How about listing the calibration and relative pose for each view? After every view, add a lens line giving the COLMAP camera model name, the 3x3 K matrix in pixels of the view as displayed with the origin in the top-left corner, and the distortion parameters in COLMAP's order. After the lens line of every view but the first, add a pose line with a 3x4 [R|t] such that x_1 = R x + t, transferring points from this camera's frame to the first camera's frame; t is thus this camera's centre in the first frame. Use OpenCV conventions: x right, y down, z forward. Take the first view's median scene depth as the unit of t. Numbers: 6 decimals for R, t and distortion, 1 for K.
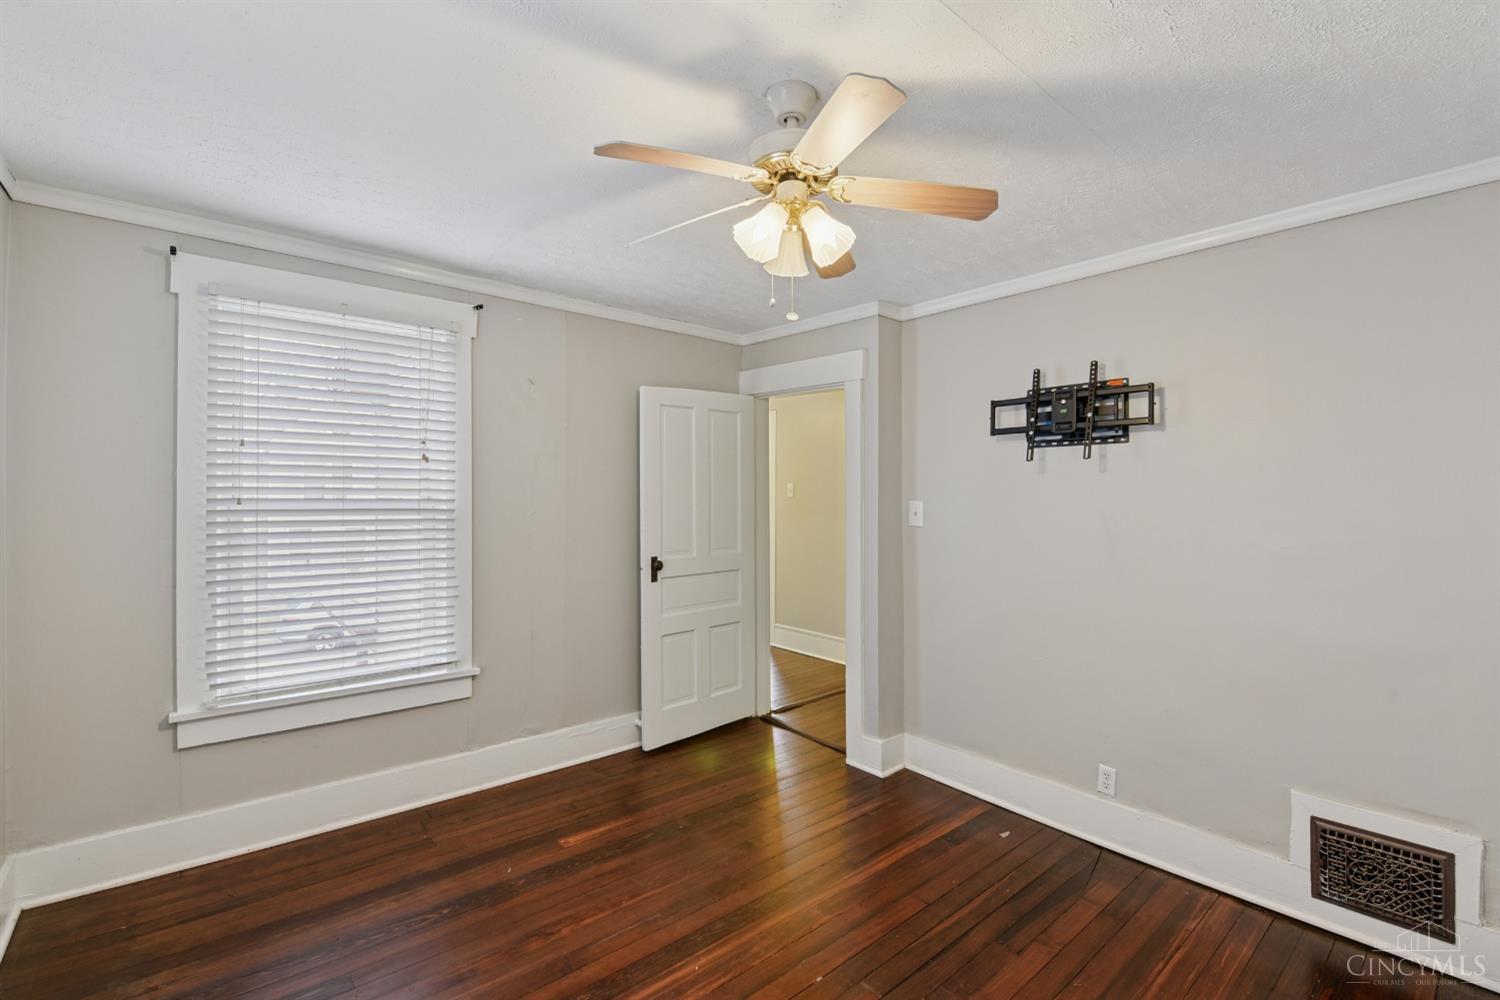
lens RADIAL K [[660.3, 0, 754.8], [0, 660.3, 482.7], [0, 0, 1]] dist [-0.015694, 0.000512]
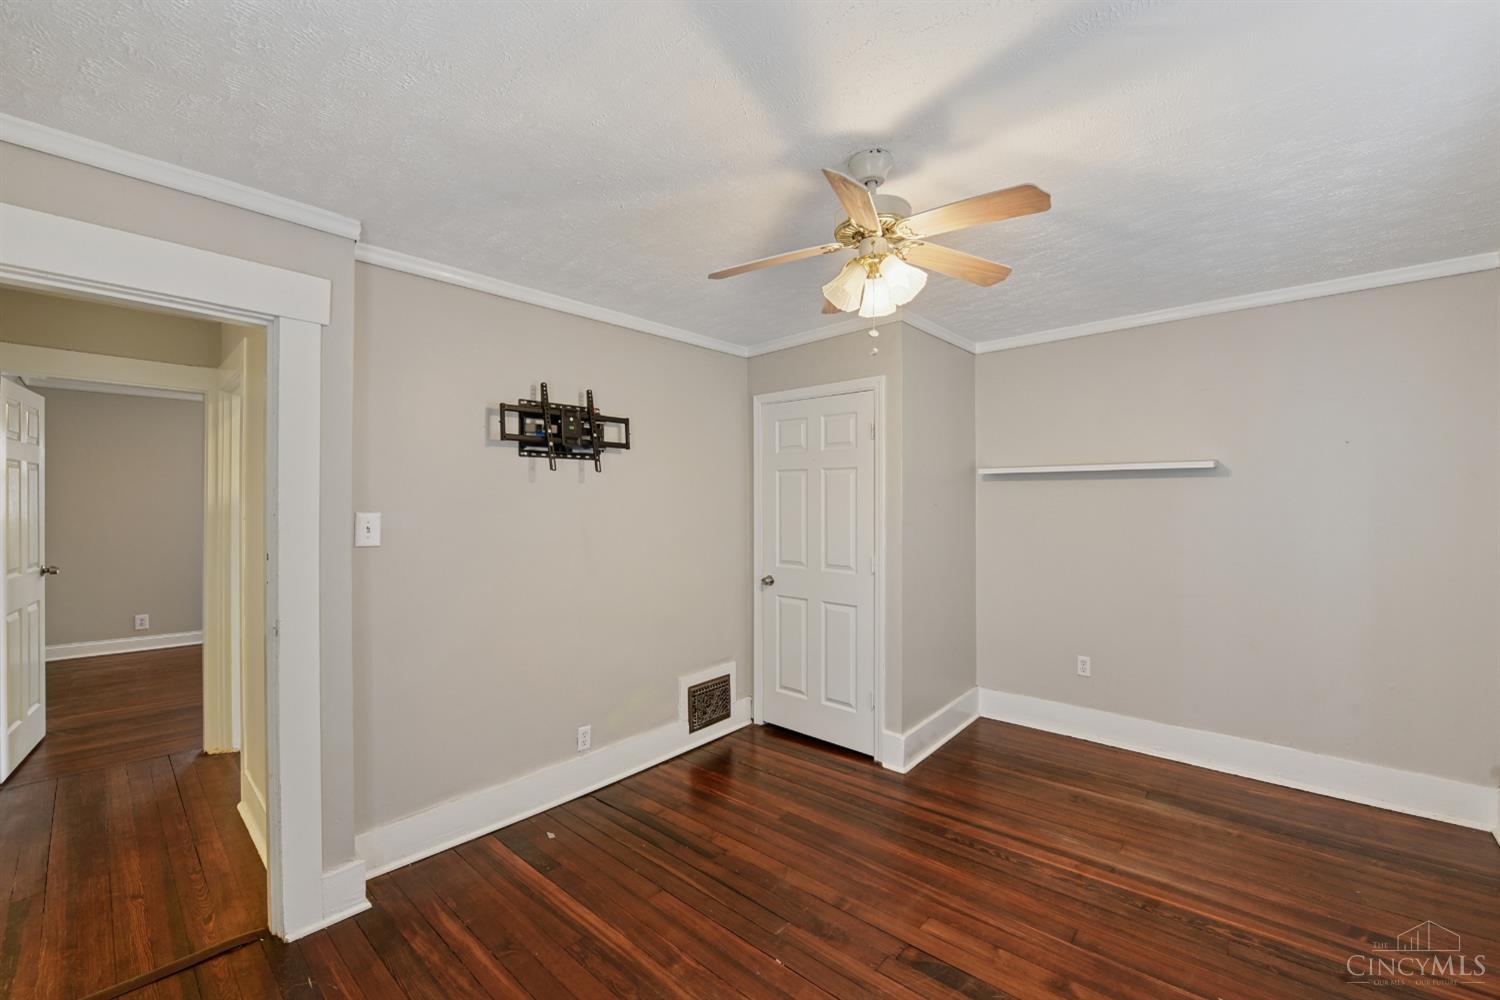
lens RADIAL K [[609.3, 0, 765.6], [0, 609.3, 494.4], [0, 0, 1]] dist [-0.014540, -0.000530]
pose [[-0.146520, 0.004748, 0.989196, -0.624042], [-0.014655, 0.999868, -0.006970, 0.007575], [-0.989099, -0.015518, -0.146432, 0.845300]]
